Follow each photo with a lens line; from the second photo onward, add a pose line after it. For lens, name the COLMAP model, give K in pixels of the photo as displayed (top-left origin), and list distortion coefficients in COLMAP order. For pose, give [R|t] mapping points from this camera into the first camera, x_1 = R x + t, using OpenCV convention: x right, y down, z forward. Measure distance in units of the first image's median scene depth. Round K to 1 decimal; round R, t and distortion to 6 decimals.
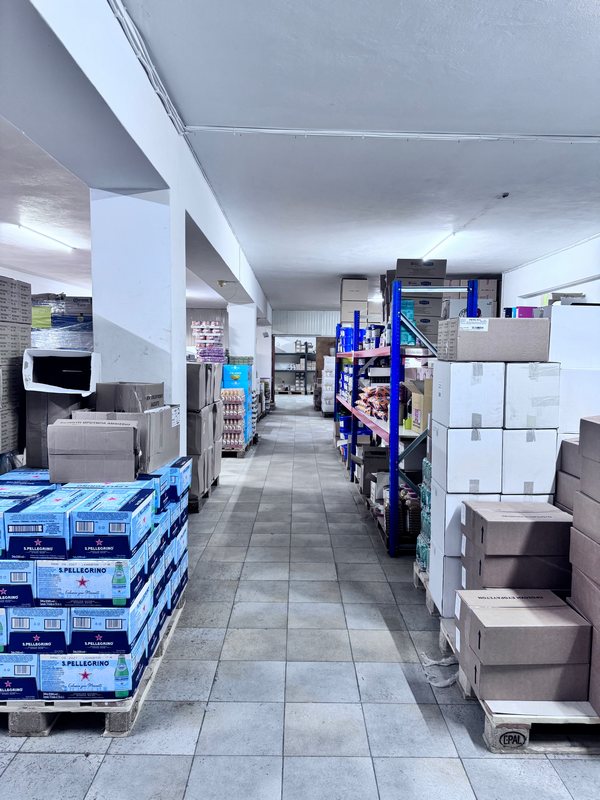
lens RADIAL K [[567.5, 0, 299.6], [0, 567.5, 402.1], [0, 0, 1]] dist [0.082201, -0.110031]
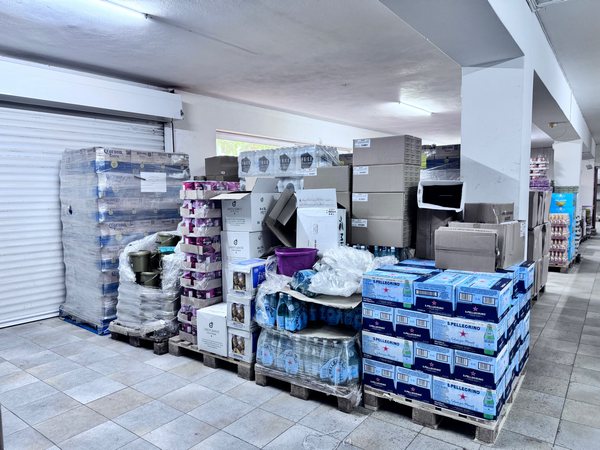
lens RADIAL K [[425.6, 0, 302.2], [0, 425.6, 228.6], [0, 0, 1]] dist [0.082201, -0.110031]
pose [[0.804144, 0.029745, -0.593689, -0.042438], [-0.025510, 0.999554, 0.015527, 0.024706], [0.593886, 0.002659, 0.804545, -0.111033]]
